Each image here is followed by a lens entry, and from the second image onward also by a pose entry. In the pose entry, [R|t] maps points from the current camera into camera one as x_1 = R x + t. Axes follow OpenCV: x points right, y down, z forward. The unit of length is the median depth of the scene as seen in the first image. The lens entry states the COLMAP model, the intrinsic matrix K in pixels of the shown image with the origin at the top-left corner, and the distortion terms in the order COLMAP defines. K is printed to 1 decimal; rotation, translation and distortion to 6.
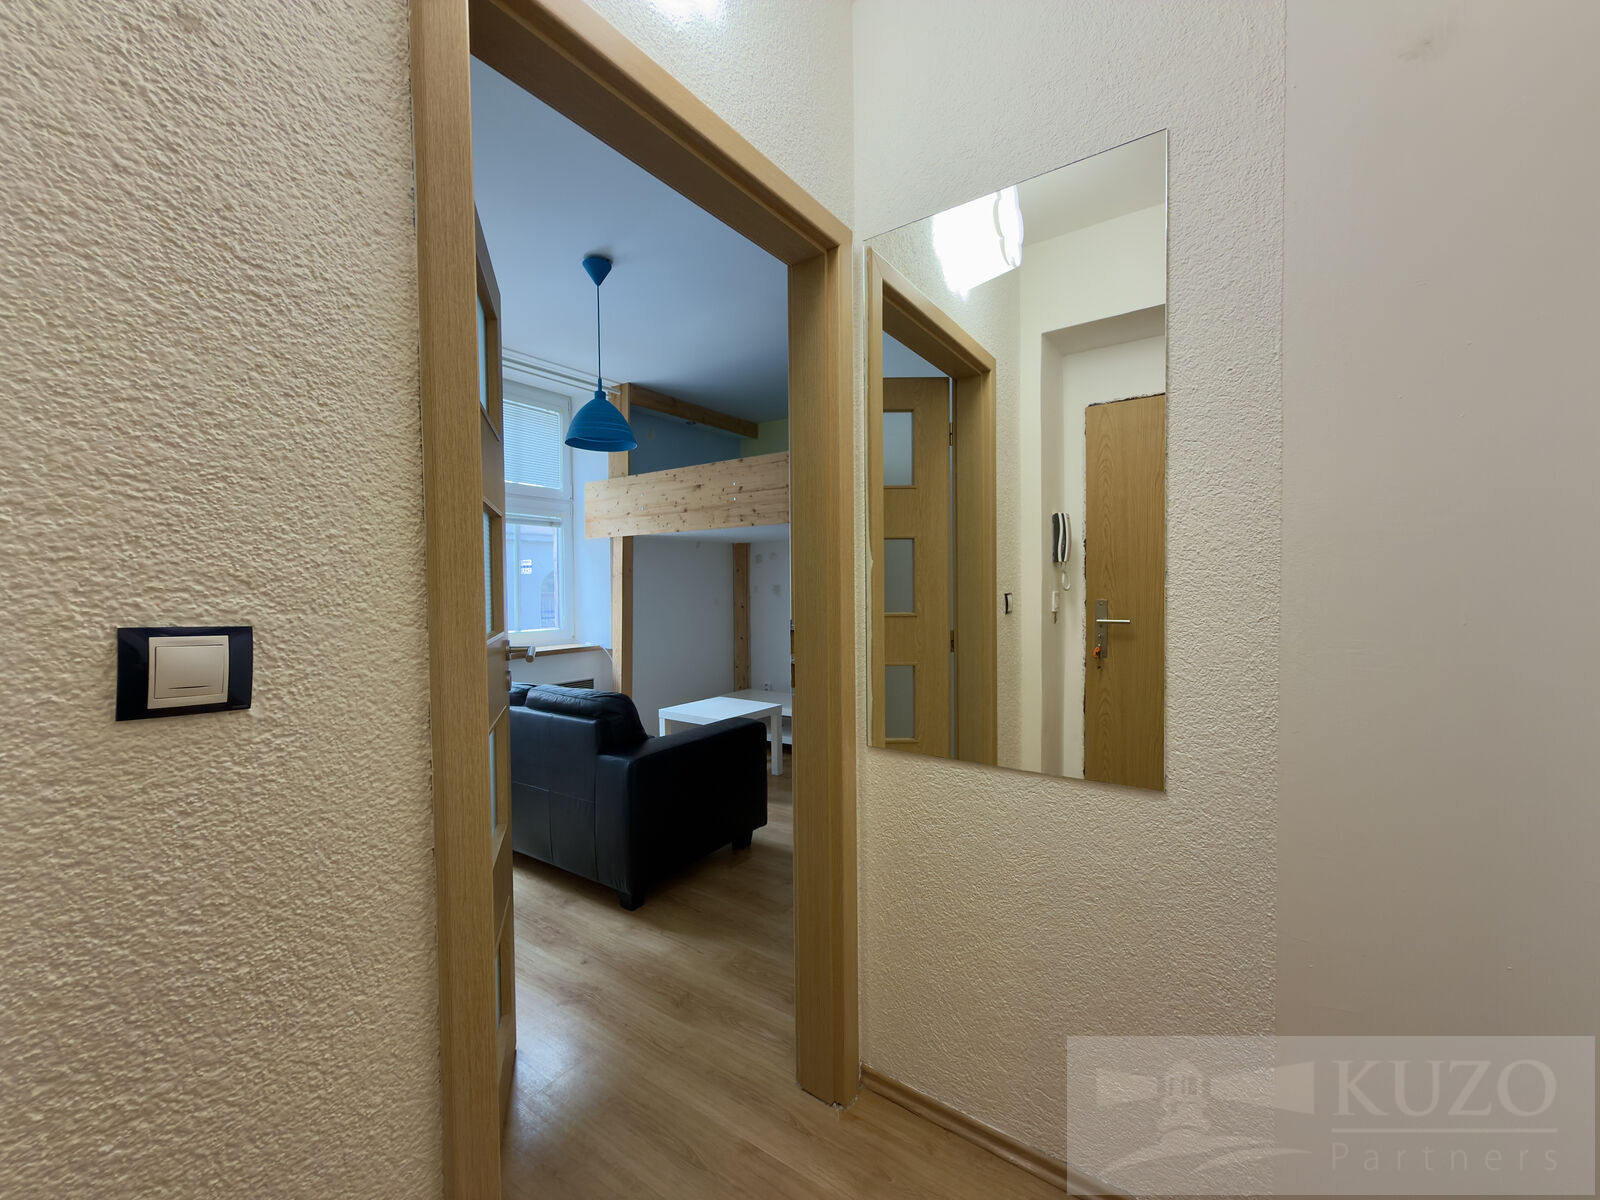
lens RADIAL K [[639.4, 0, 796.0], [0, 639.4, 597.4], [0, 0, 1]] dist [0.000206, 0.000001]
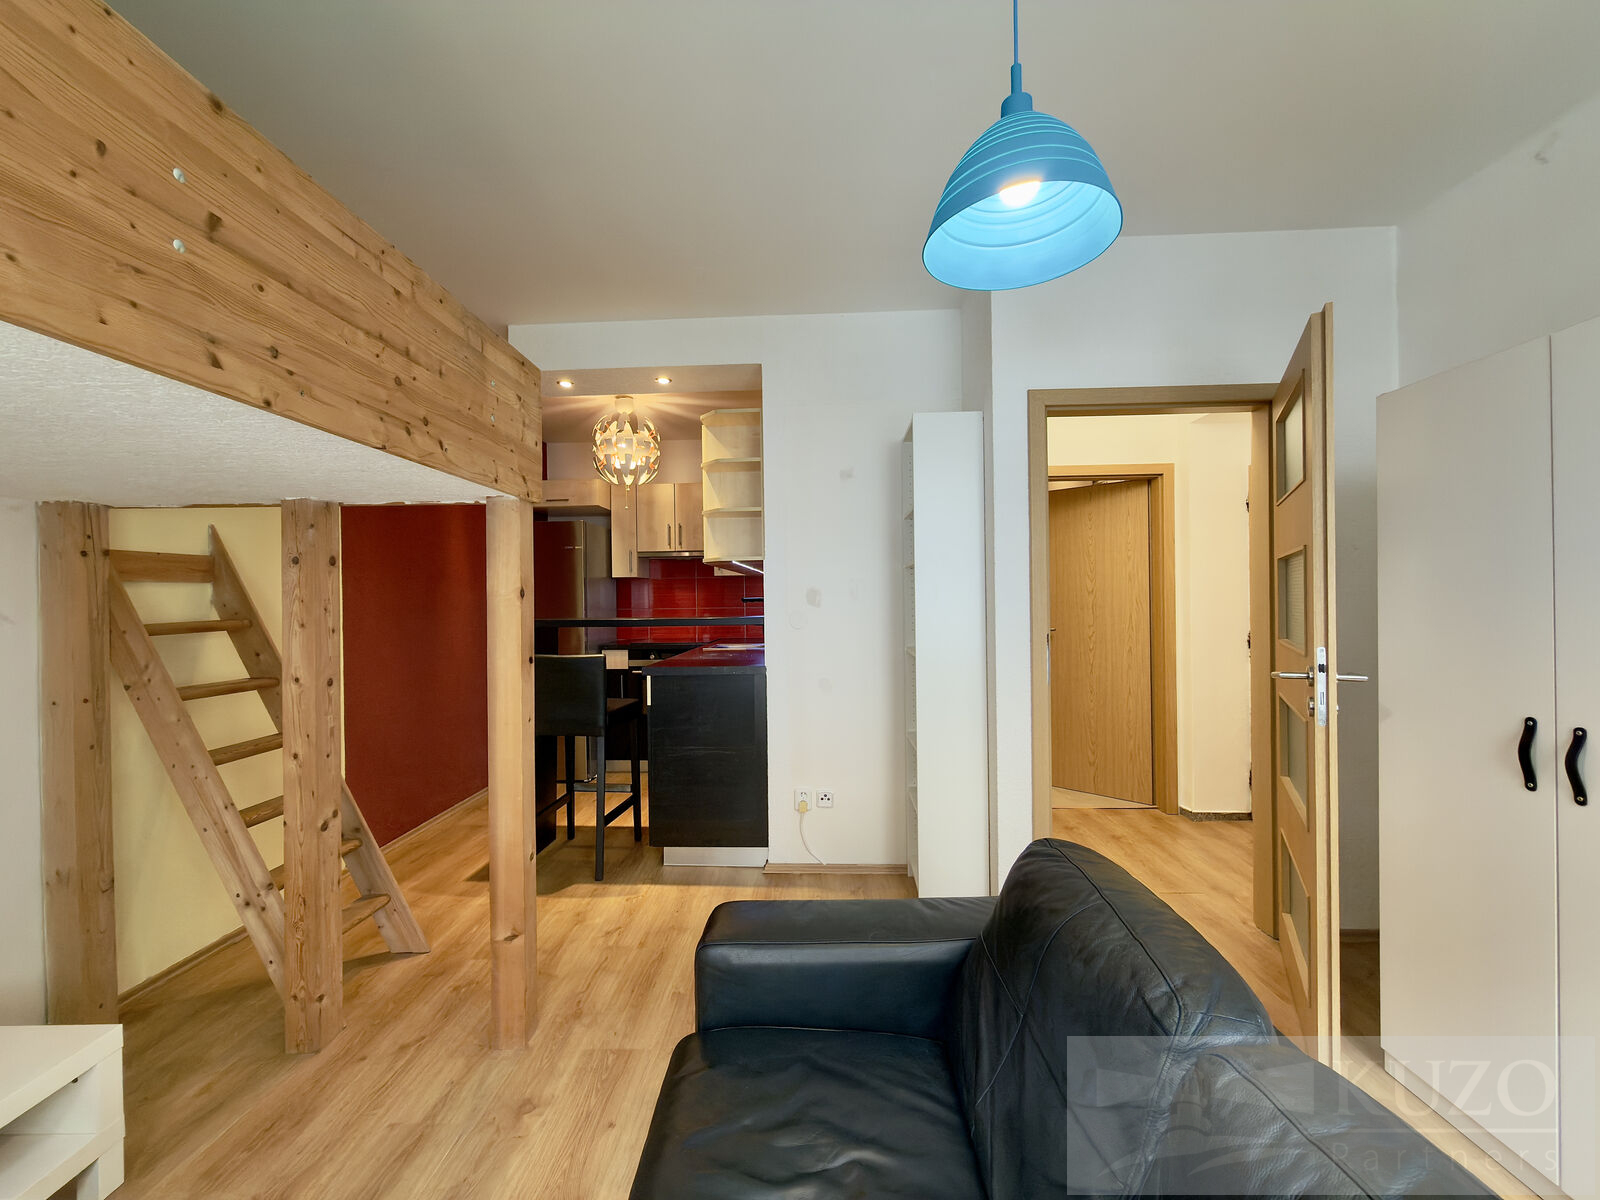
lens RADIAL K [[636.9, 0, 800.0], [0, 636.9, 600.0], [0, 0, 1]] dist [0.000637, 0.000226]
pose [[-0.548461, 0.017230, 0.835999, -0.349940], [0.036660, 0.999322, 0.003454, -0.024770], [-0.835372, 0.032542, -0.548720, 0.851574]]
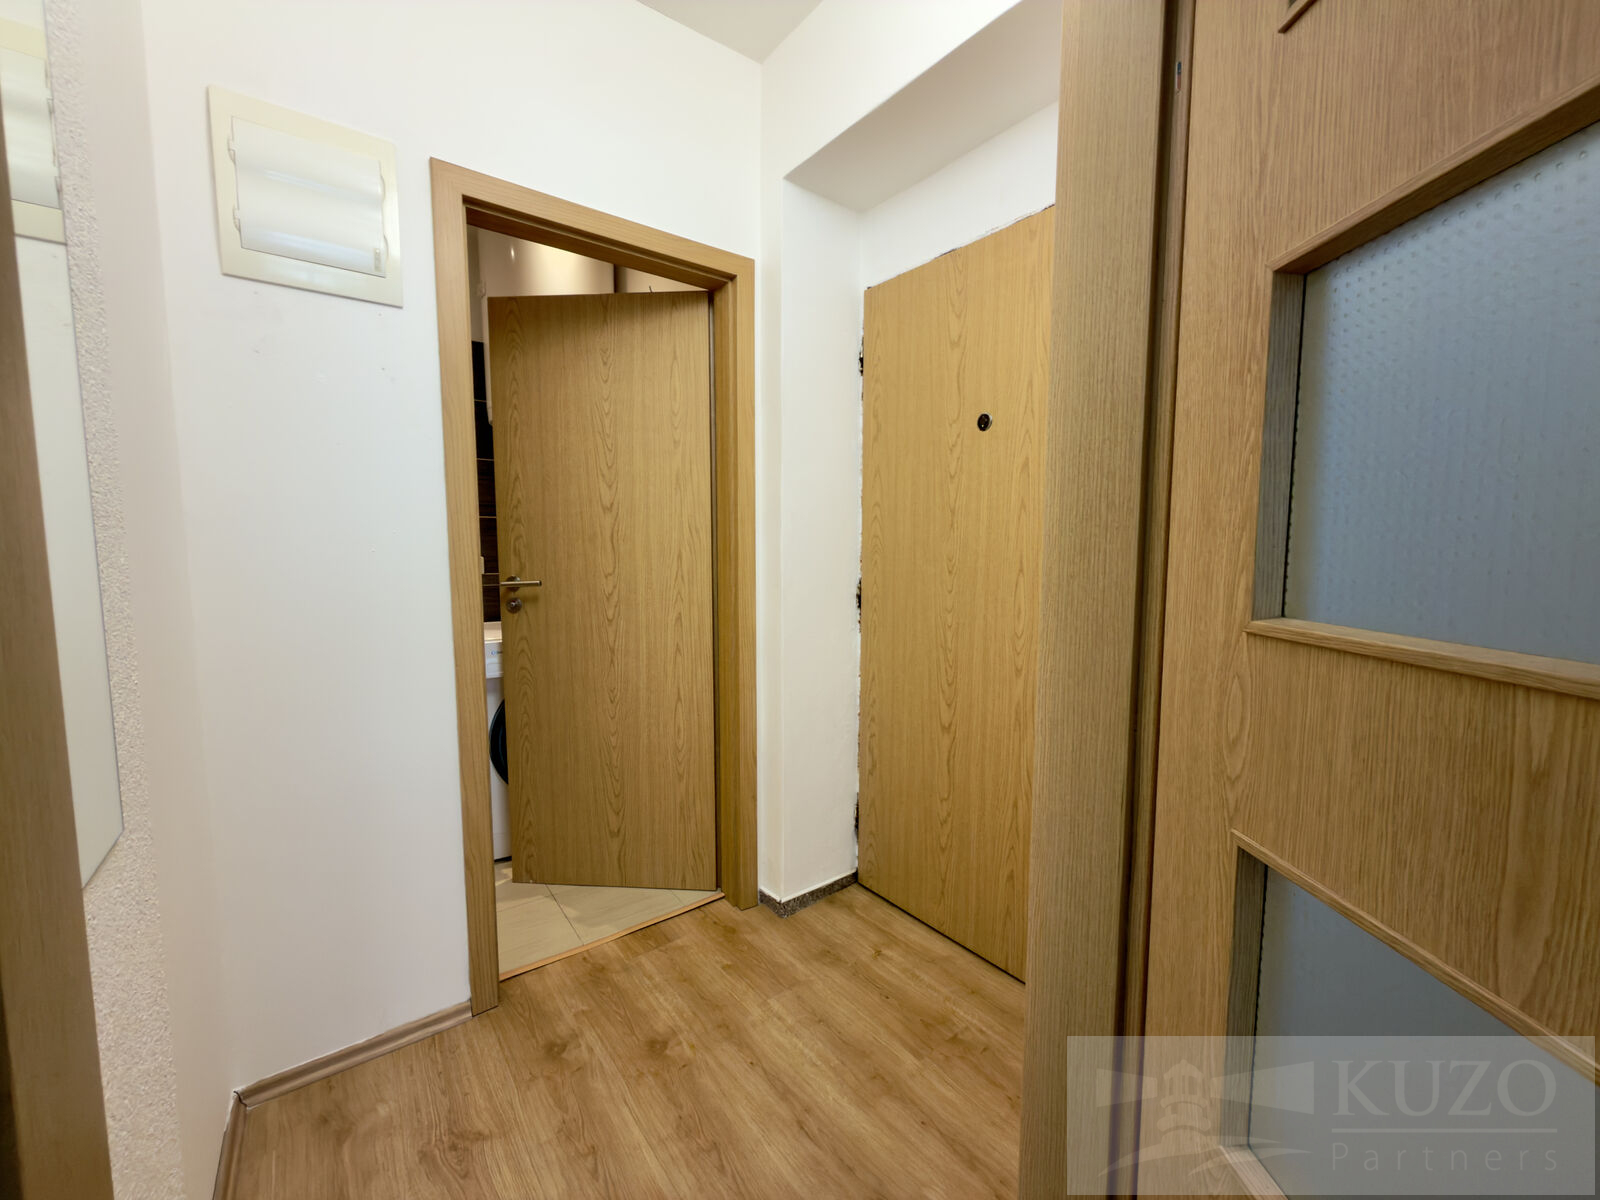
lens RADIAL K [[639.4, 0, 796.0], [0, 639.4, 597.4], [0, 0, 1]] dist [0.000206, 0.000001]
pose [[-0.950879, -0.019523, 0.308947, -0.074997], [0.015653, 0.993700, 0.110971, -0.001156], [-0.309167, 0.110356, -0.944583, 0.380015]]
